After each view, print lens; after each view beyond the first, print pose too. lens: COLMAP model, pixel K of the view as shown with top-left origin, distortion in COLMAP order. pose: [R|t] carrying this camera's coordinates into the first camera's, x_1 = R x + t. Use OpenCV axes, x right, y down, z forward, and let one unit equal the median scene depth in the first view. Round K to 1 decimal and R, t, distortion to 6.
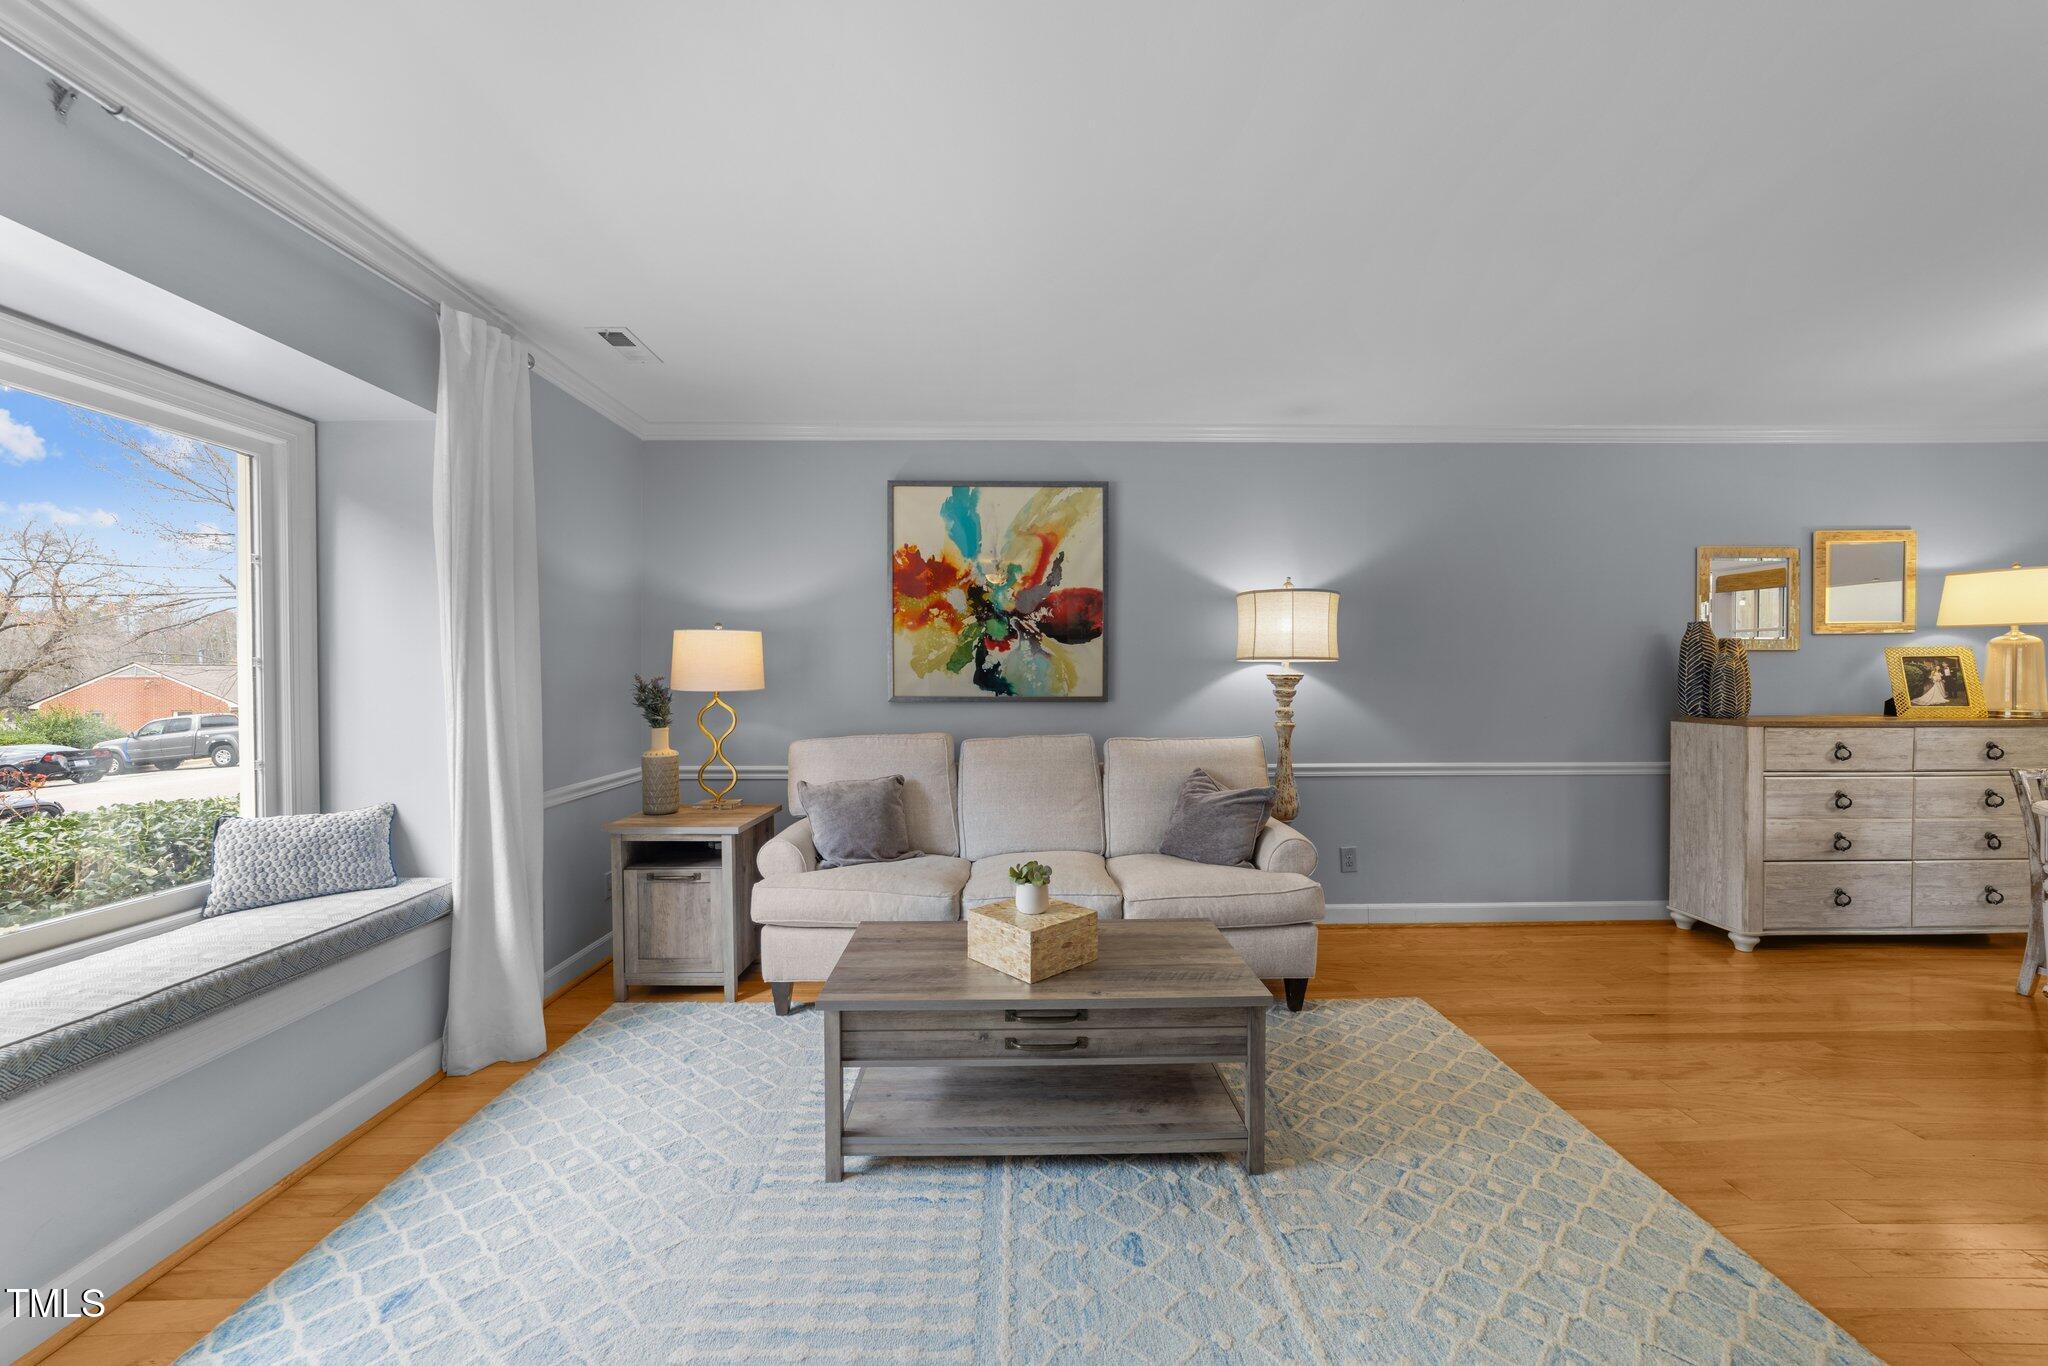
lens RADIAL K [[777.1, 0, 1024.0], [0, 777.1, 683.0], [0, 0, 1]] dist [-0.017213, 0.006984]
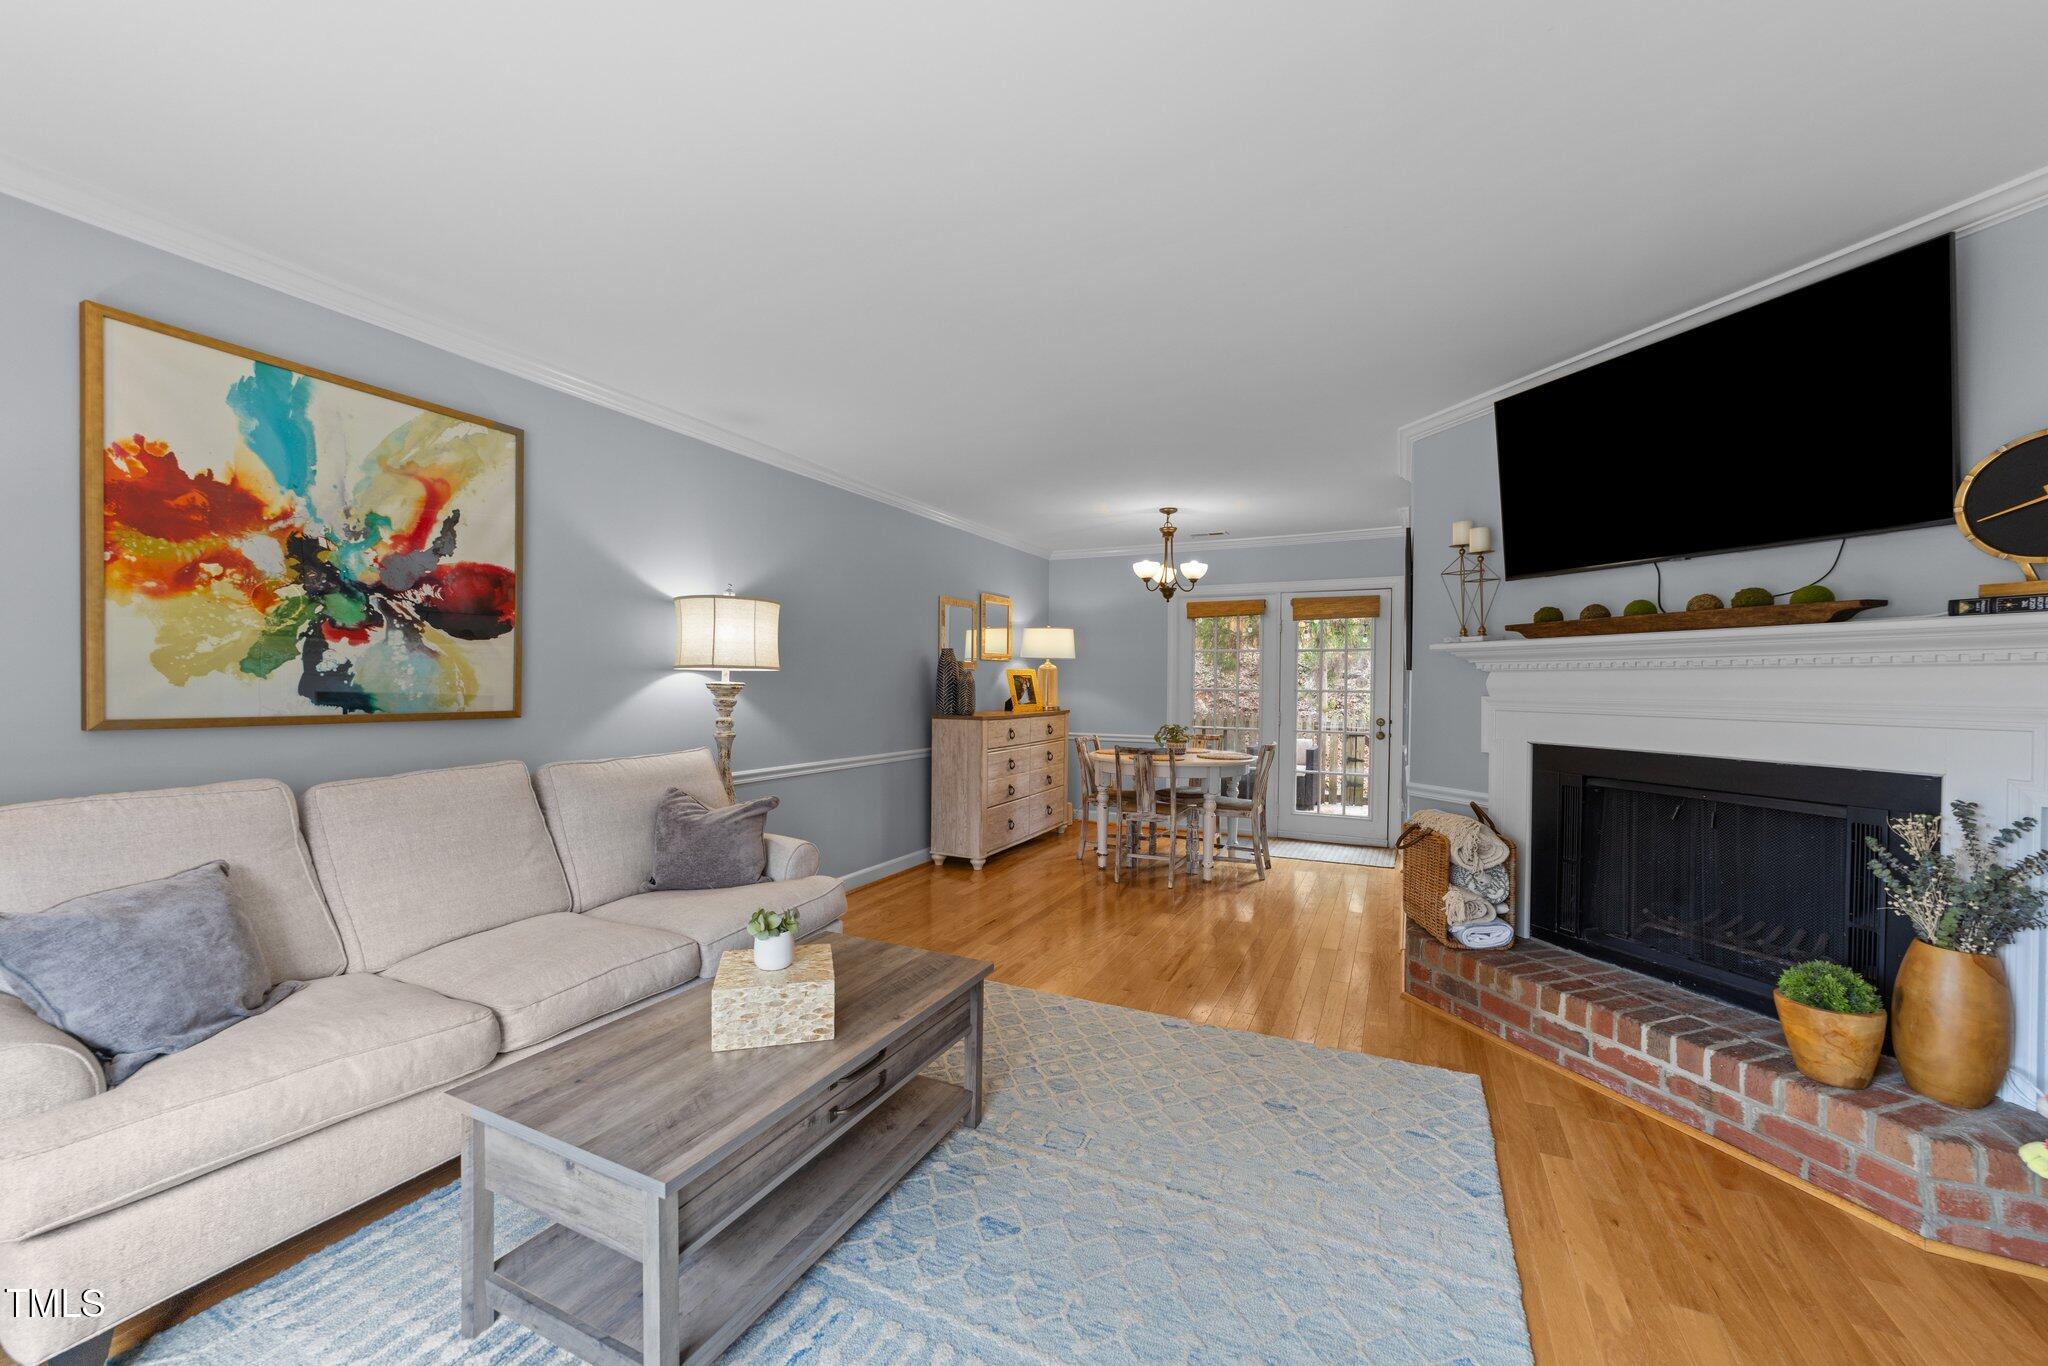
lens RADIAL K [[780.5, 0, 1021.0], [0, 780.5, 691.4], [0, 0, 1]] dist [-0.000112, 0.000432]
pose [[0.458506, -0.002116, 0.888689, -0.352869], [-0.003987, 0.999982, 0.004438, -0.006911], [-0.888682, -0.005578, 0.458490, 0.208875]]
